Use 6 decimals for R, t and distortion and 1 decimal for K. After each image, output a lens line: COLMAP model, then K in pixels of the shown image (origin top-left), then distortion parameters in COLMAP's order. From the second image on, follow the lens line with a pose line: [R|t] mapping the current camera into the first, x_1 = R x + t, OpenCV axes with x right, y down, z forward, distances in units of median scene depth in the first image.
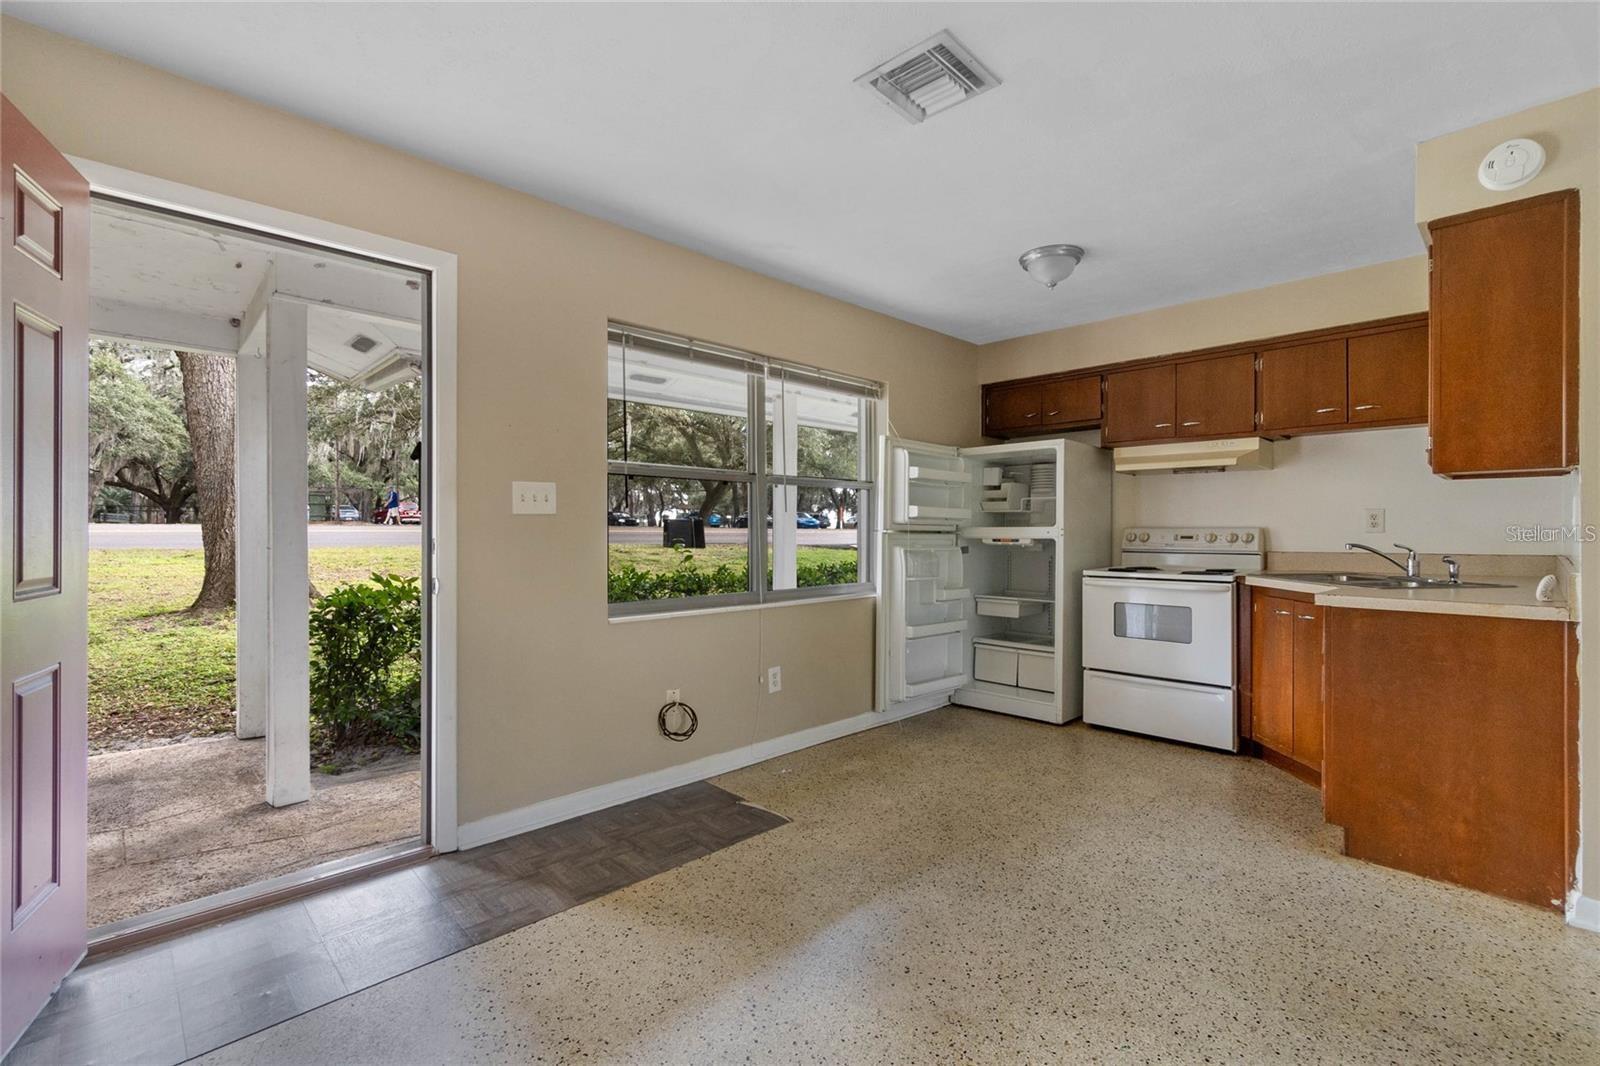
lens RADIAL K [[691.2, 0, 794.1], [0, 691.2, 530.6], [0, 0, 1]] dist [0.000757, -0.000697]
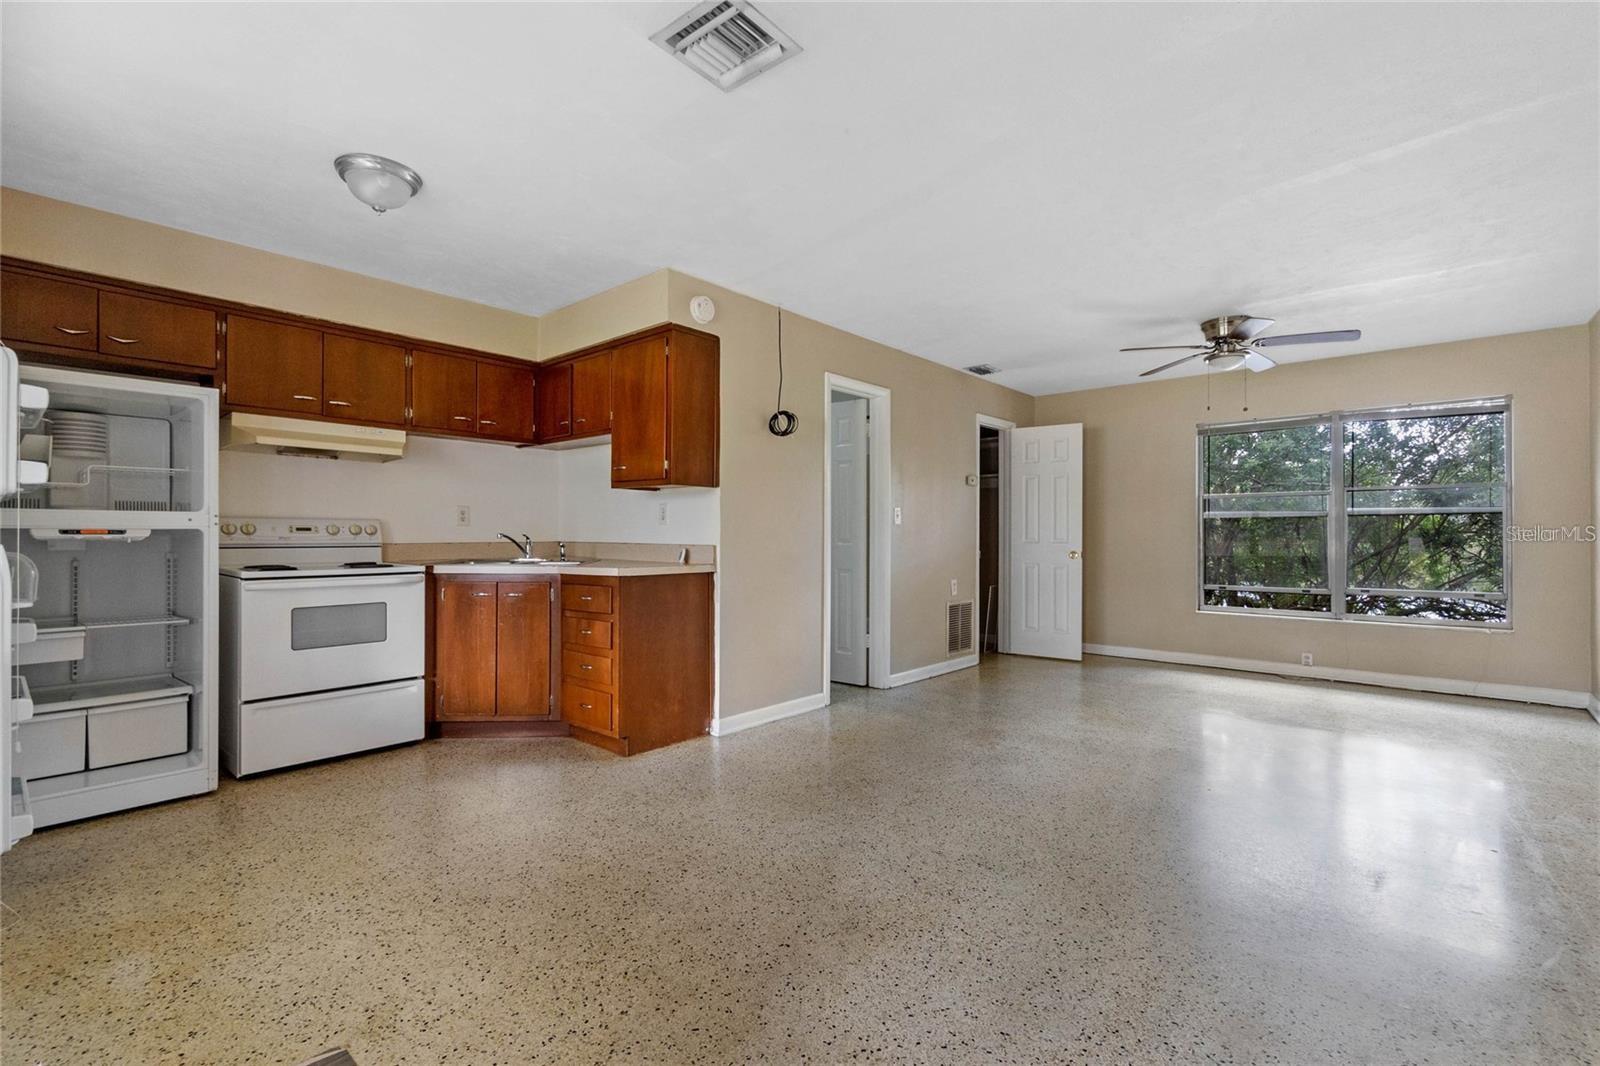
lens RADIAL K [[691.2, 0, 799.3], [0, 691.2, 532.8], [0, 0, 1]] dist [0.000757, -0.000697]
pose [[-0.053467, 0.003006, 0.998565, -0.360395], [0.000249, 0.999995, -0.002997, 0.017792], [-0.998570, 0.000089, -0.053467, 0.444178]]
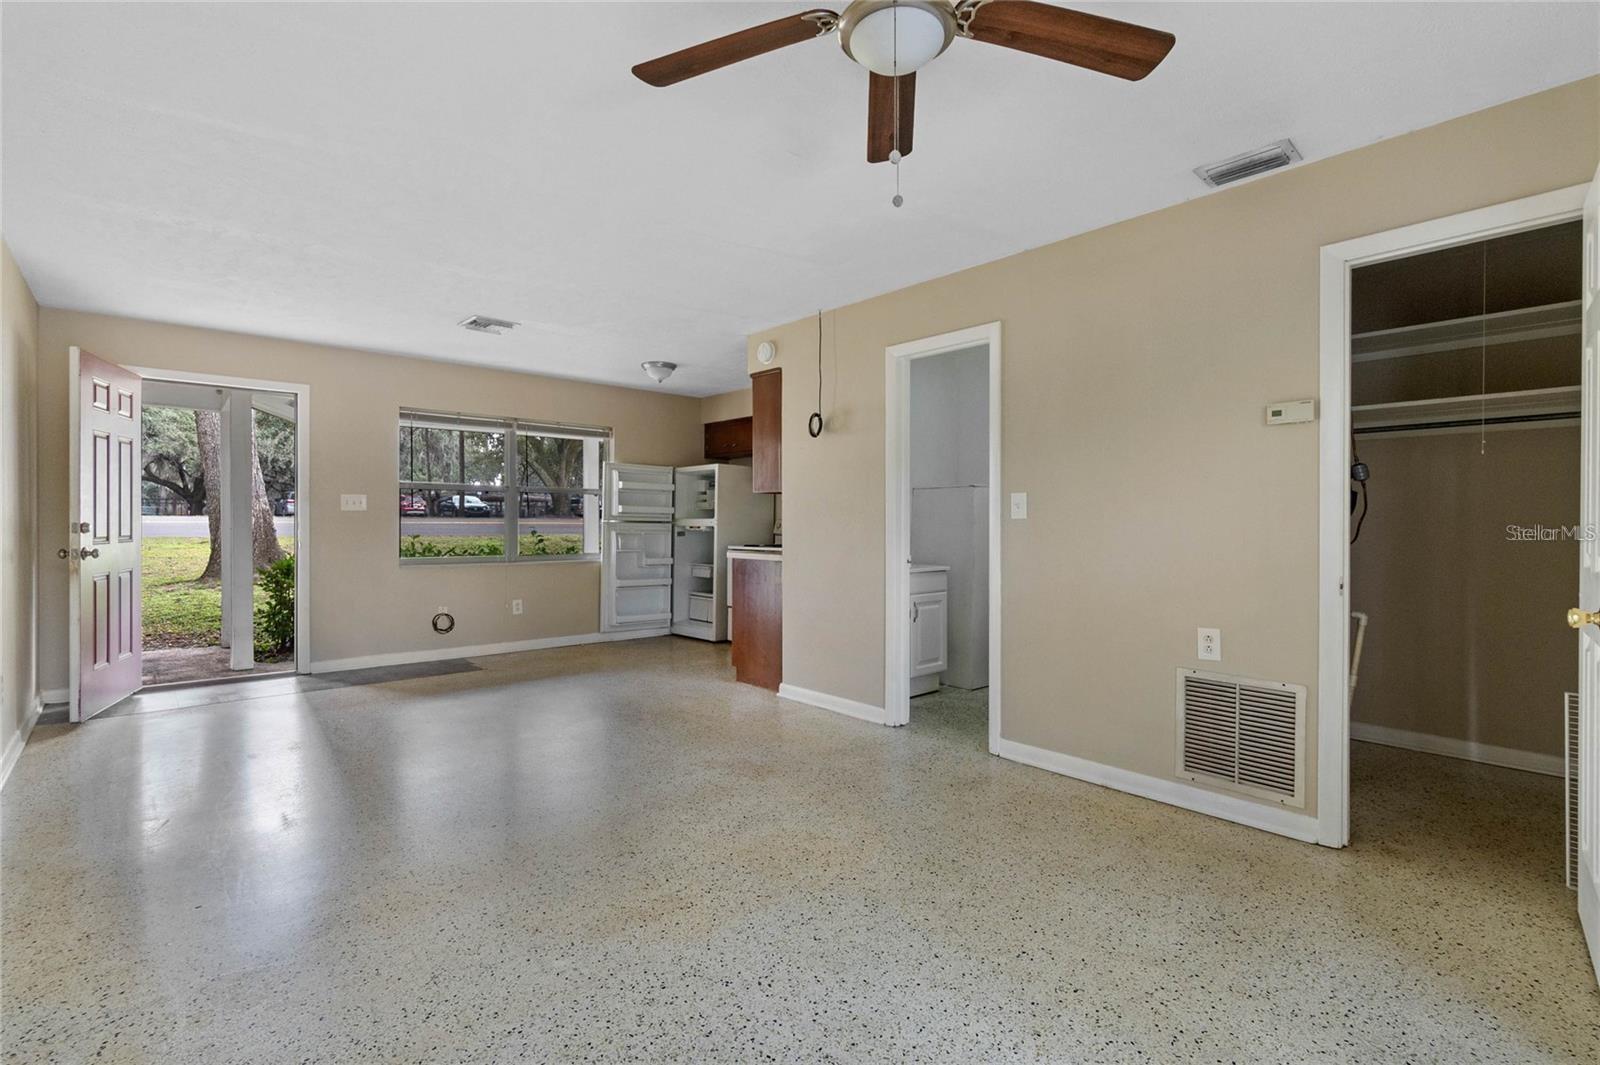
lens RADIAL K [[729.7, 0, 805.1], [0, 729.7, 530.6], [0, 0, 1]] dist [-0.010984, 0.001058]
pose [[0.999396, 0.003803, -0.034533, 0.661446], [-0.003533, 0.999963, 0.007873, 0.008060], [0.034562, -0.007746, 0.999373, -0.691754]]
